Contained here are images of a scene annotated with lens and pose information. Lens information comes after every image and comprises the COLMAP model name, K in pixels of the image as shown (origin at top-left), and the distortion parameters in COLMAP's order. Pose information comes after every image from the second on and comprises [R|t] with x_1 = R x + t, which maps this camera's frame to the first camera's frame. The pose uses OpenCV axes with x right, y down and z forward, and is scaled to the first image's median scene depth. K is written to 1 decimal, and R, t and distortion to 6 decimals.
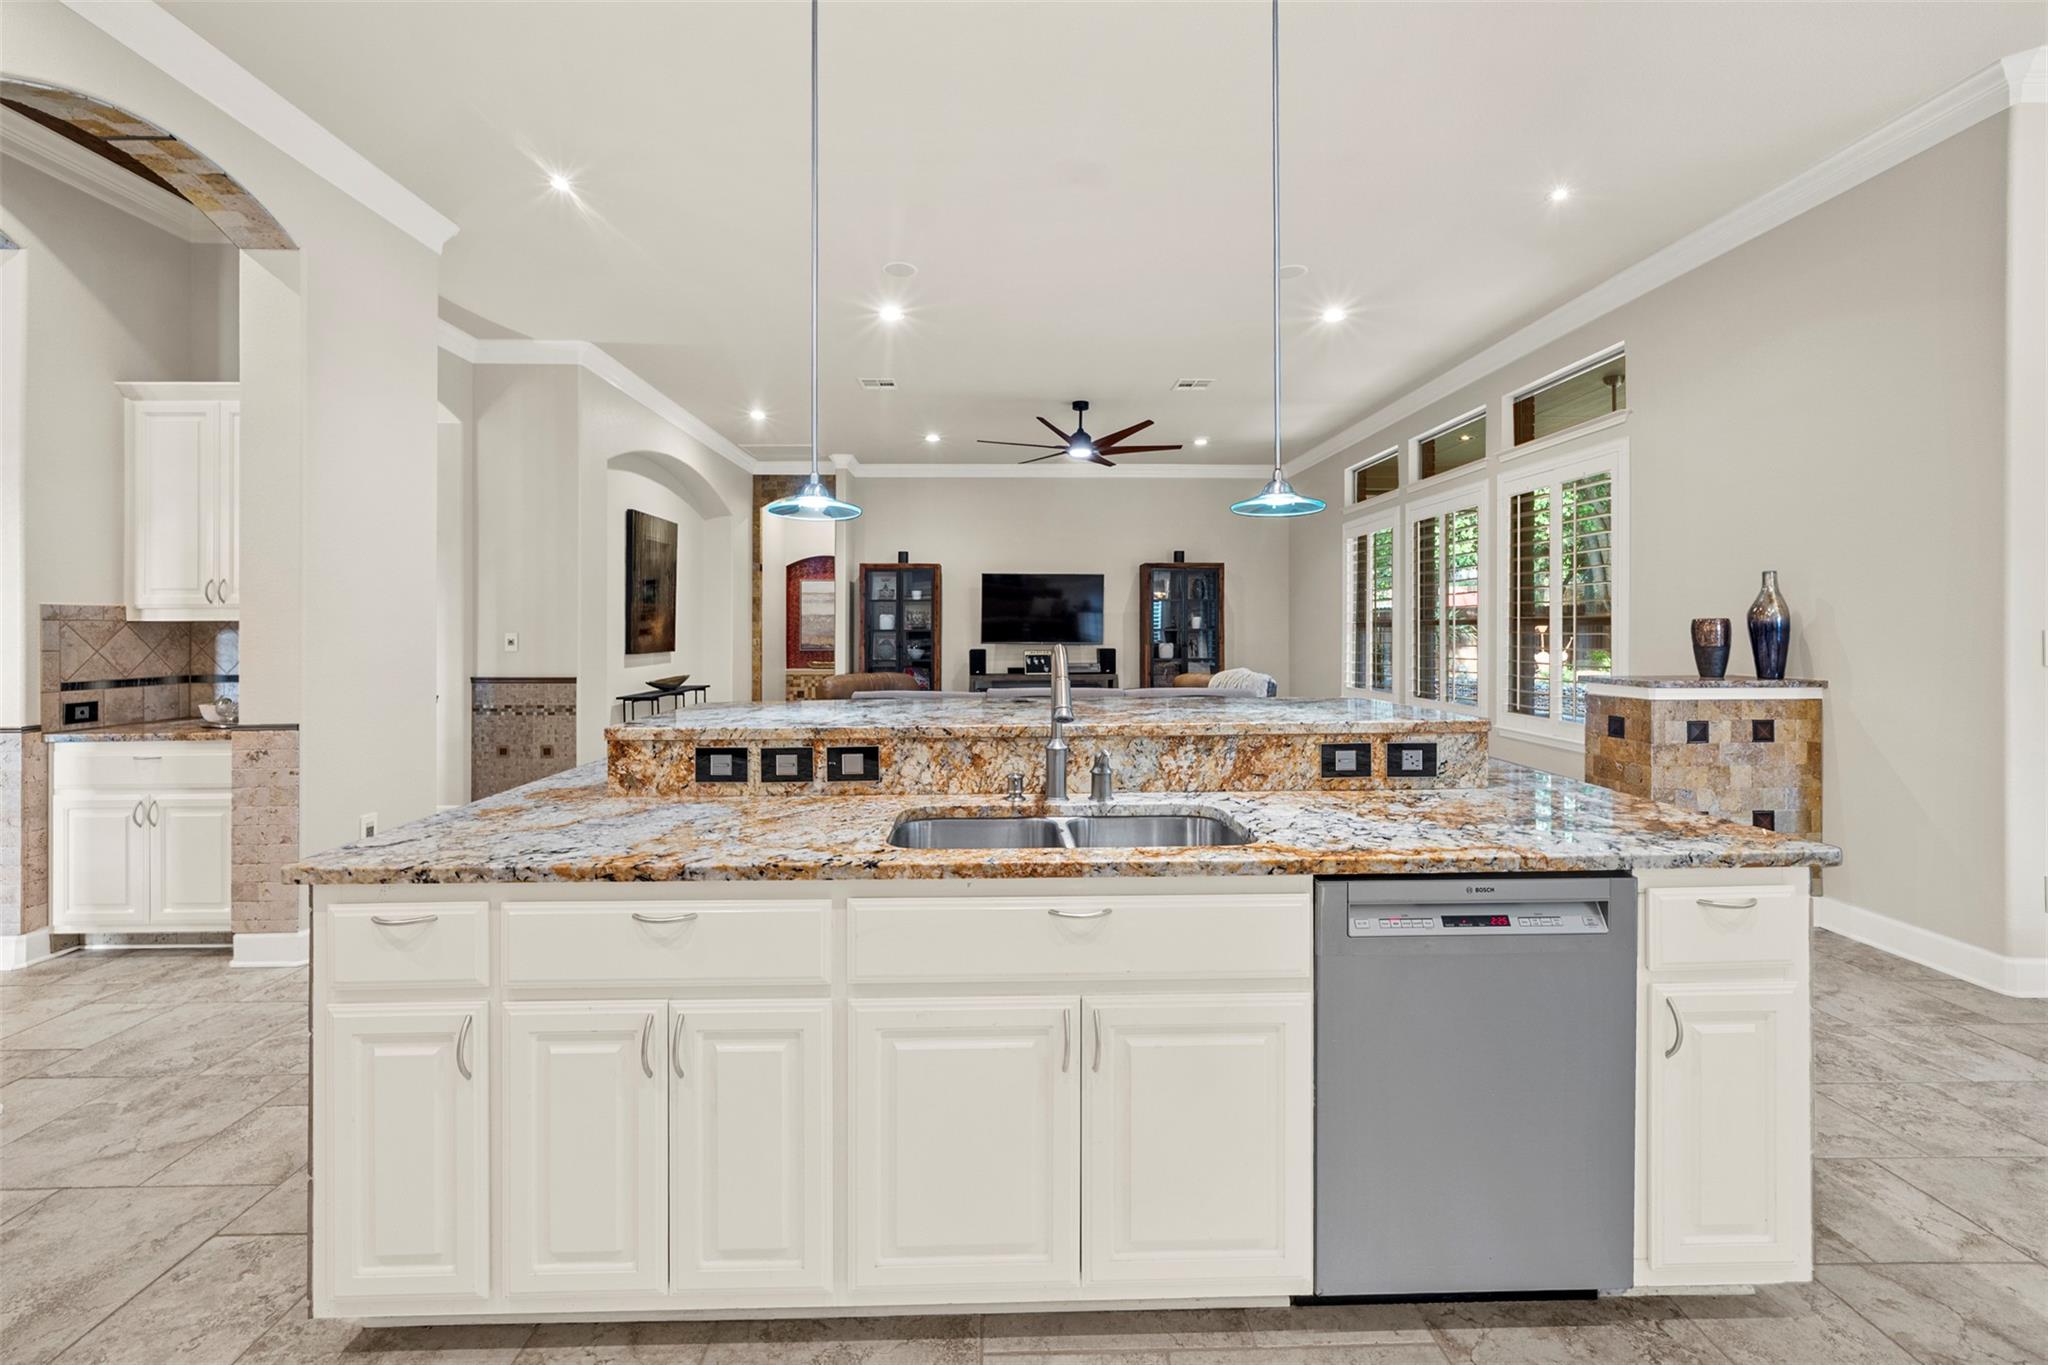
lens RADIAL K [[840.8, 0, 1012.8], [0, 840.8, 633.5], [0, 0, 1]] dist [-0.012077, 0.005159]
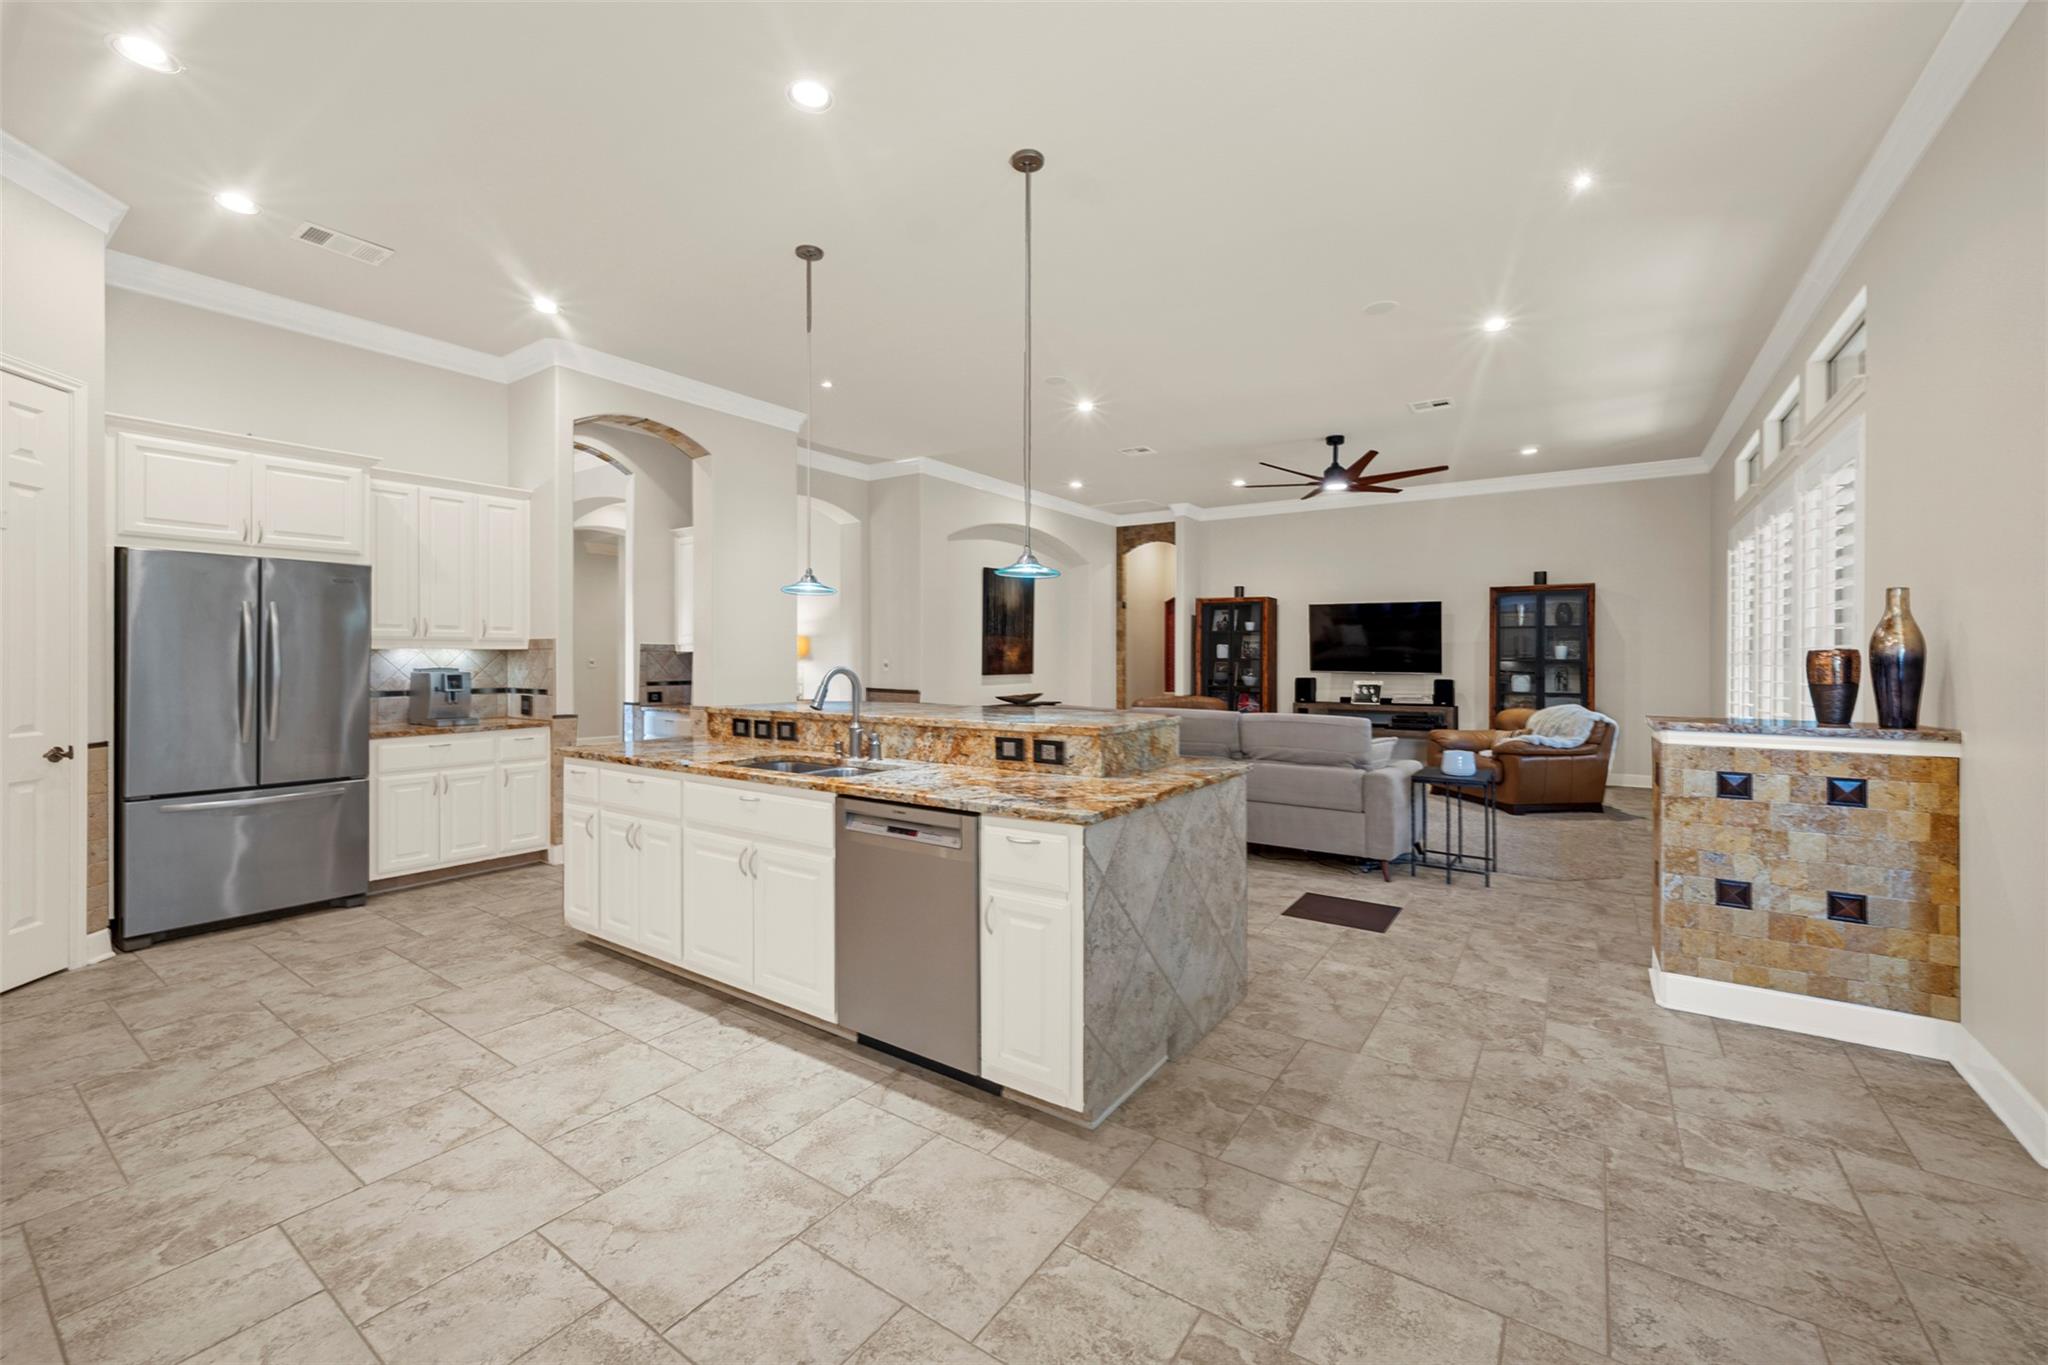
lens RADIAL K [[825.8, 0, 1008.0], [0, 825.8, 667.6], [0, 0, 1]] dist [-0.011317, 0.004224]
pose [[0.805371, 0.012185, -0.592646, 0.654561], [-0.007429, 0.999918, 0.010463, -0.003237], [0.592724, -0.004024, 0.805395, -0.085679]]
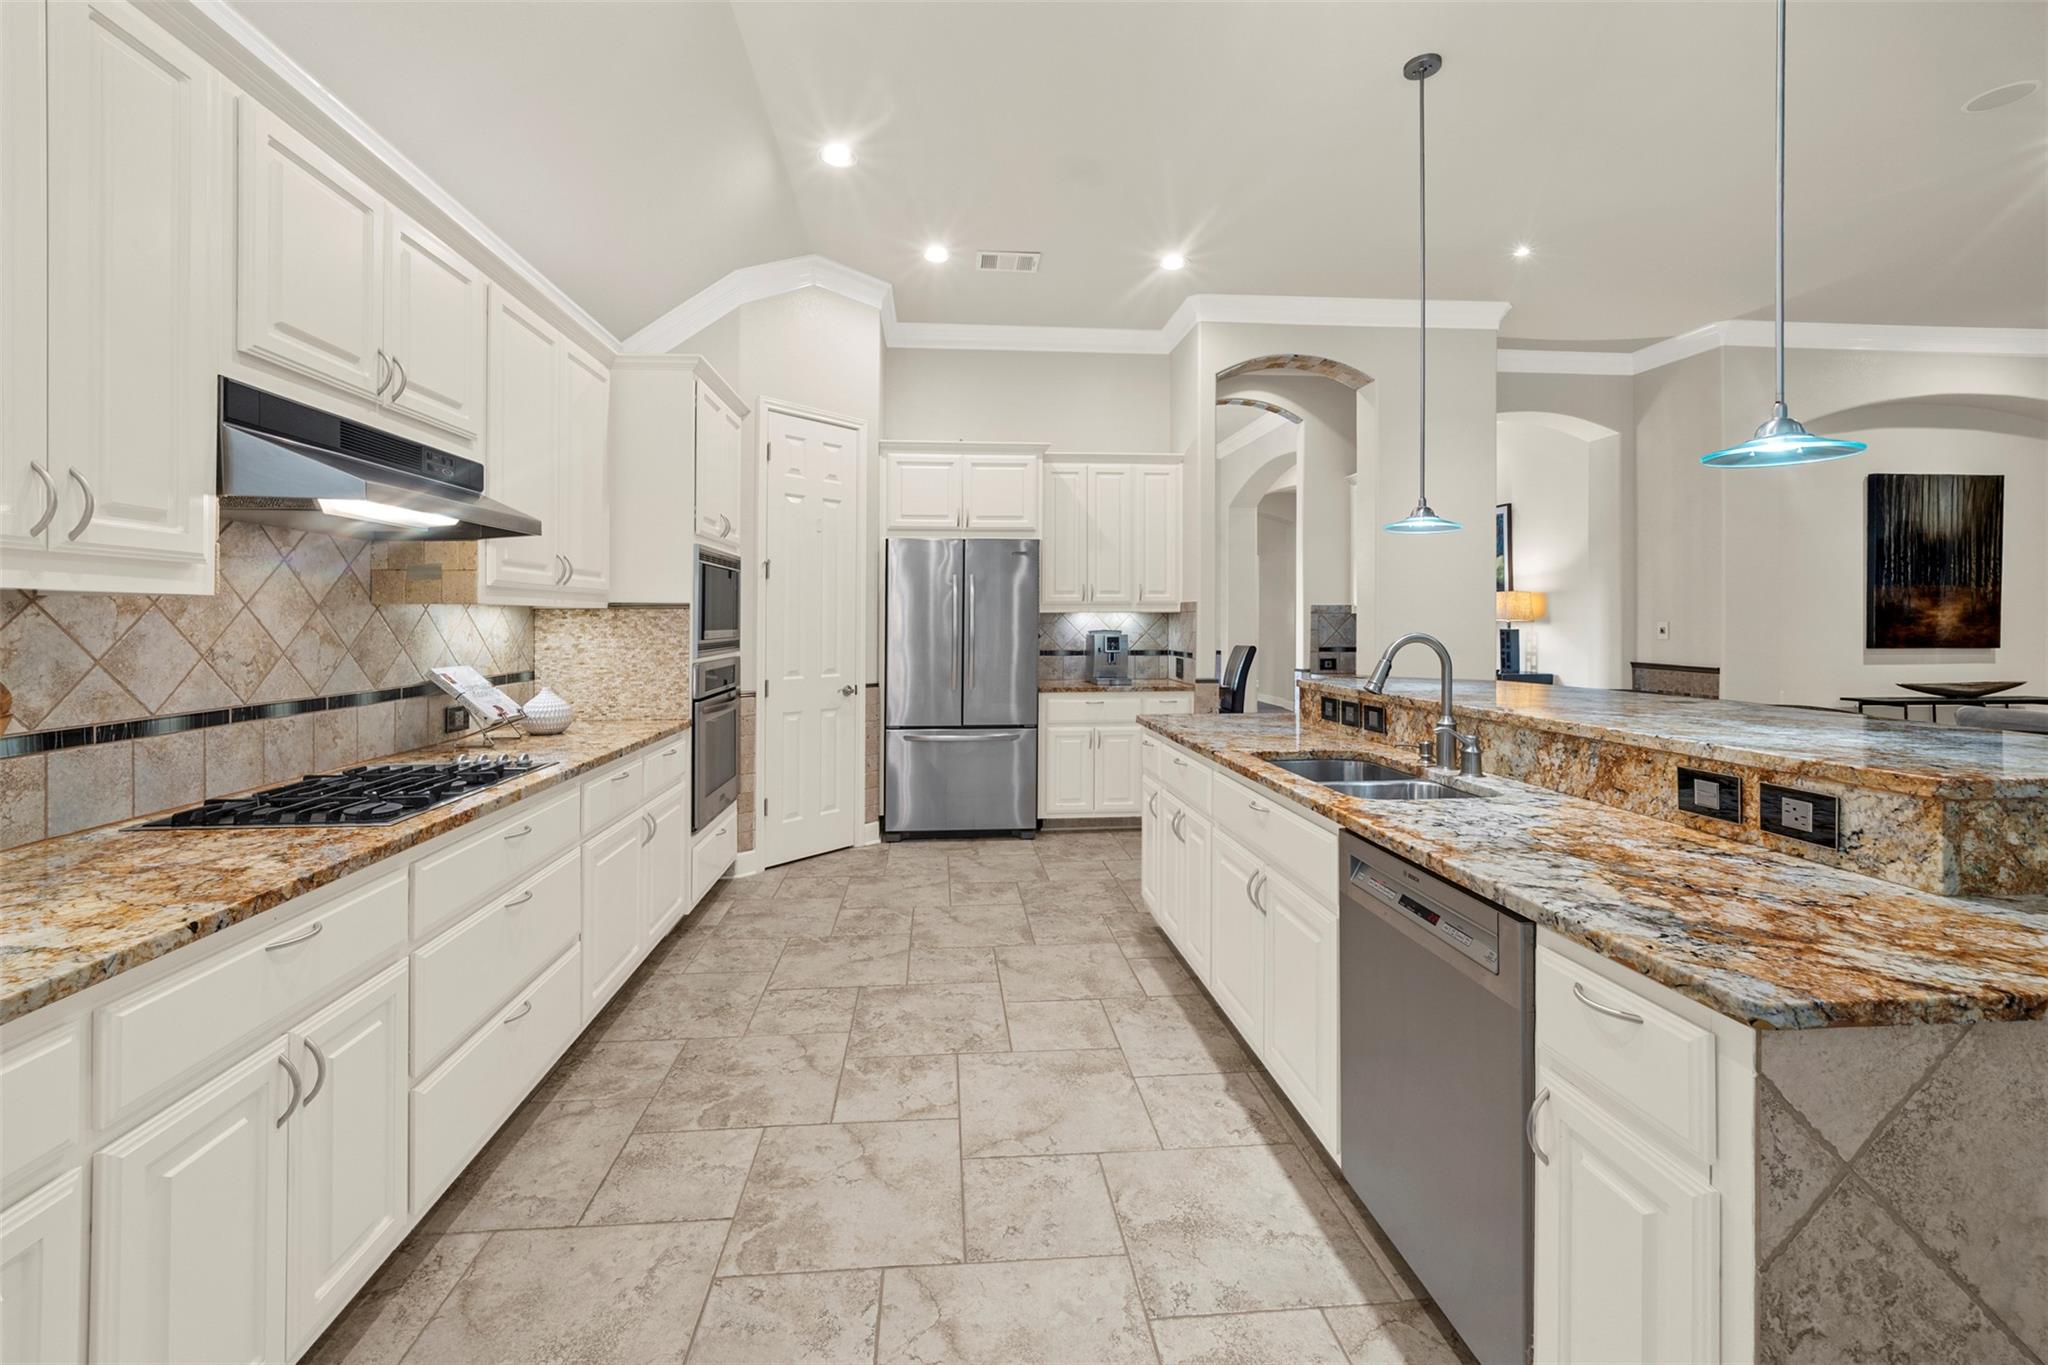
lens RADIAL K [[843.6, 0, 1007.5], [0, 843.6, 623.9], [0, 0, 1]] dist [-0.006295, 0.000980]
pose [[0.060460, 0.007360, -0.998143, 0.586827], [-0.004311, 0.999965, 0.007112, -0.003043], [0.998161, 0.003873, 0.060490, 0.167476]]
